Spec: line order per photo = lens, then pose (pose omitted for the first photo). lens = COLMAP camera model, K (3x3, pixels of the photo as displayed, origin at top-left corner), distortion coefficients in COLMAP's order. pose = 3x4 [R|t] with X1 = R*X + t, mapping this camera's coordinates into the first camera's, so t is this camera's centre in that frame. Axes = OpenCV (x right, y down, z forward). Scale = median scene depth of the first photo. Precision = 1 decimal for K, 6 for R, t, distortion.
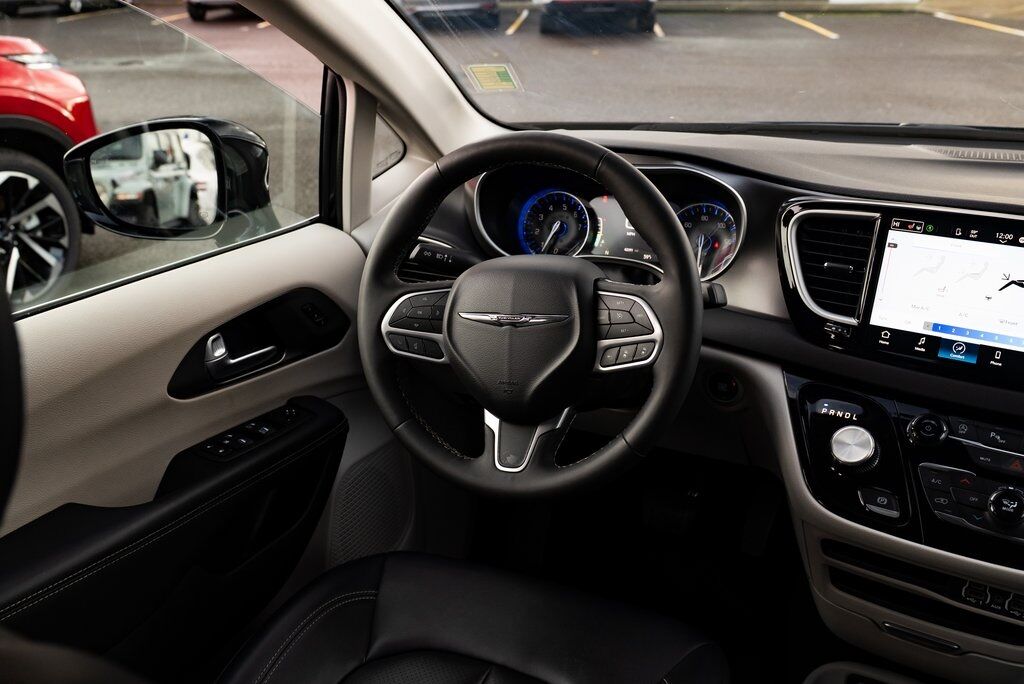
lens RADIAL K [[936.6, 0, 514.2], [0, 936.6, 346.3], [0, 0, 1]] dist [-0.011383, 0.016413]
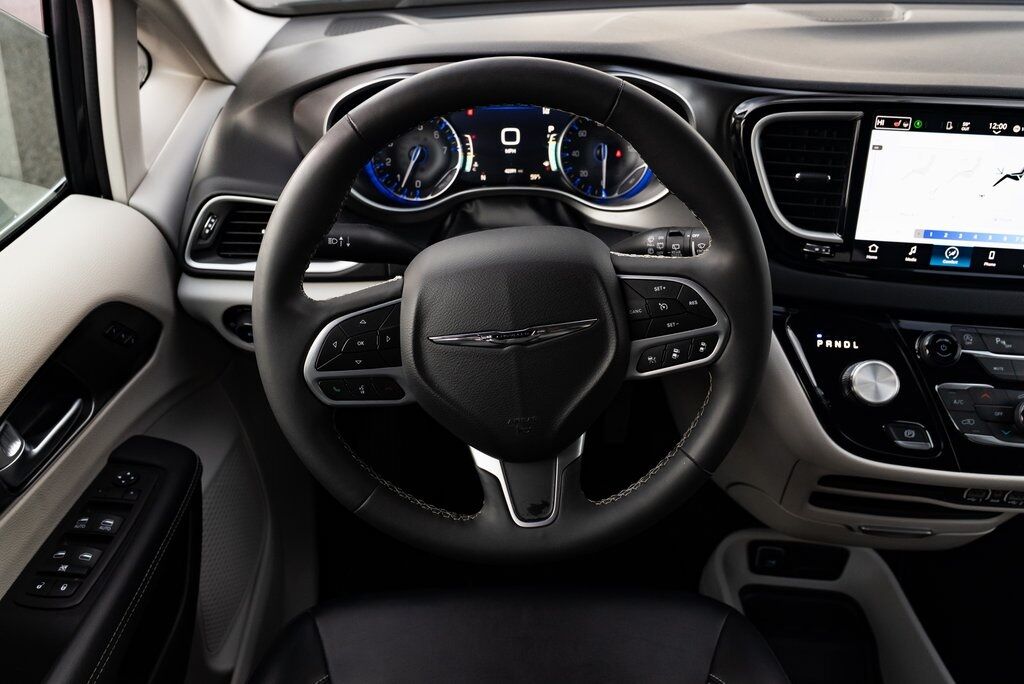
lens RADIAL K [[829.1, 0, 514.3], [0, 829.1, 339.6], [0, 0, 1]] dist [-0.007816, 0.003893]
pose [[0.898735, -0.233371, 0.371232, -0.224802], [0.152378, 0.960066, 0.234635, -0.164469], [-0.411164, -0.154307, 0.898406, 0.404419]]
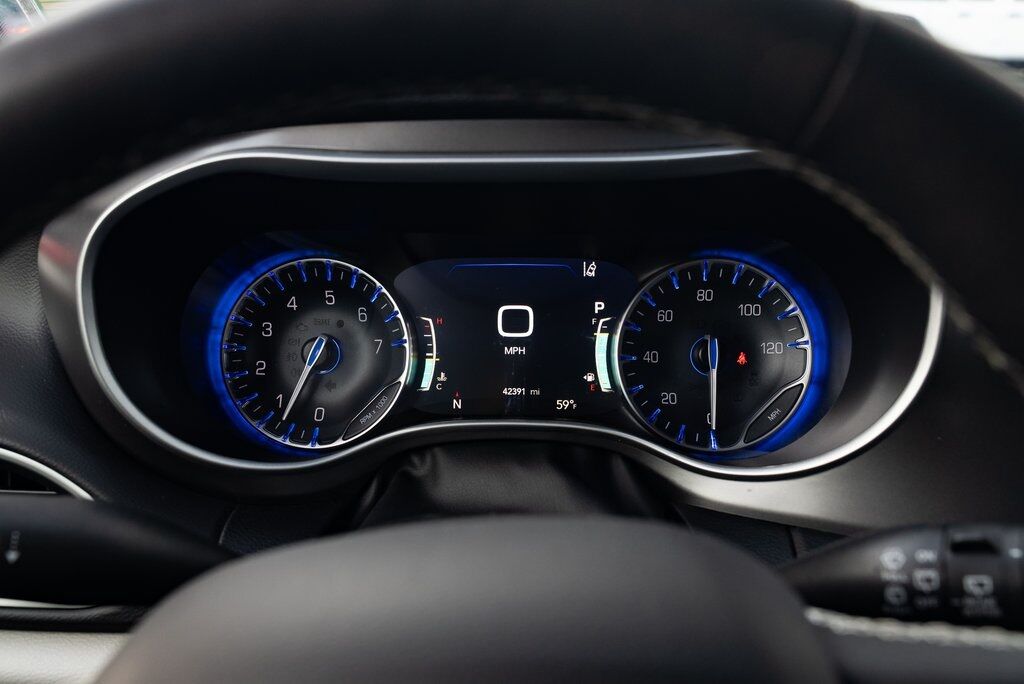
lens RADIAL K [[1007.5, 0, 512.0], [0, 1007.5, 342.0], [0, 0, 1]] dist [-0.004940, -0.003685]
pose [[0.918116, -0.104332, 0.382333, -0.047624], [0.136584, 0.988922, -0.058125, -0.124261], [-0.372033, 0.105586, 0.922195, 0.763368]]
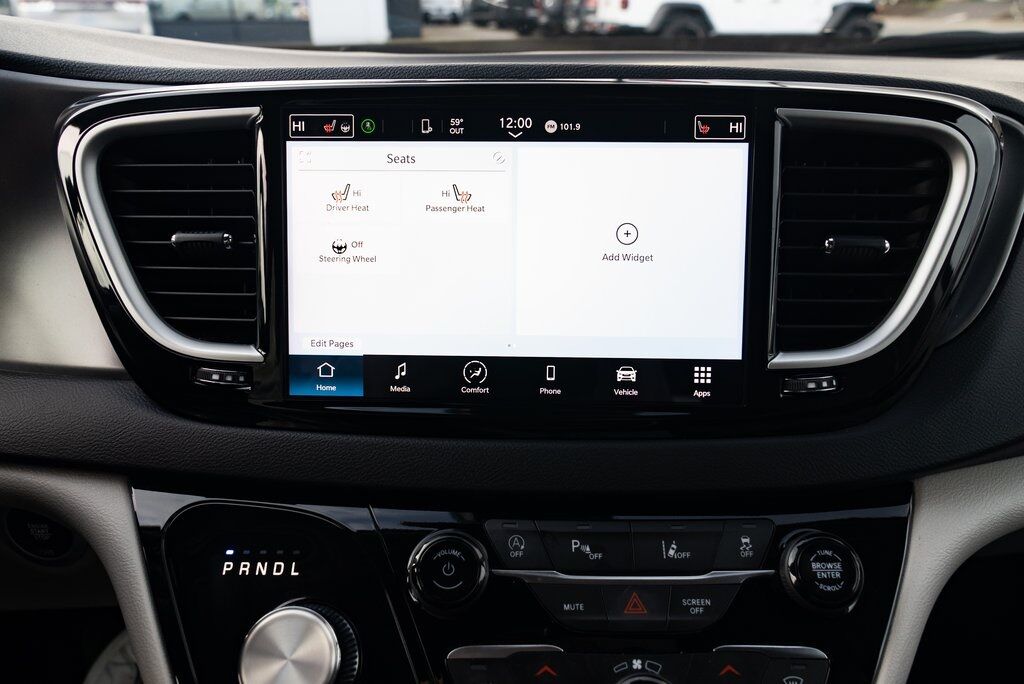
lens RADIAL K [[803.9, 0, 512.0], [0, 803.9, 342.0], [0, 0, 1]] dist [-0.021455, 0.002372]
pose [[0.860828, -0.187279, 0.473182, 0.286789], [0.188030, 0.981075, 0.046226, -0.026684], [-0.472884, 0.049180, 0.879751, 0.600222]]
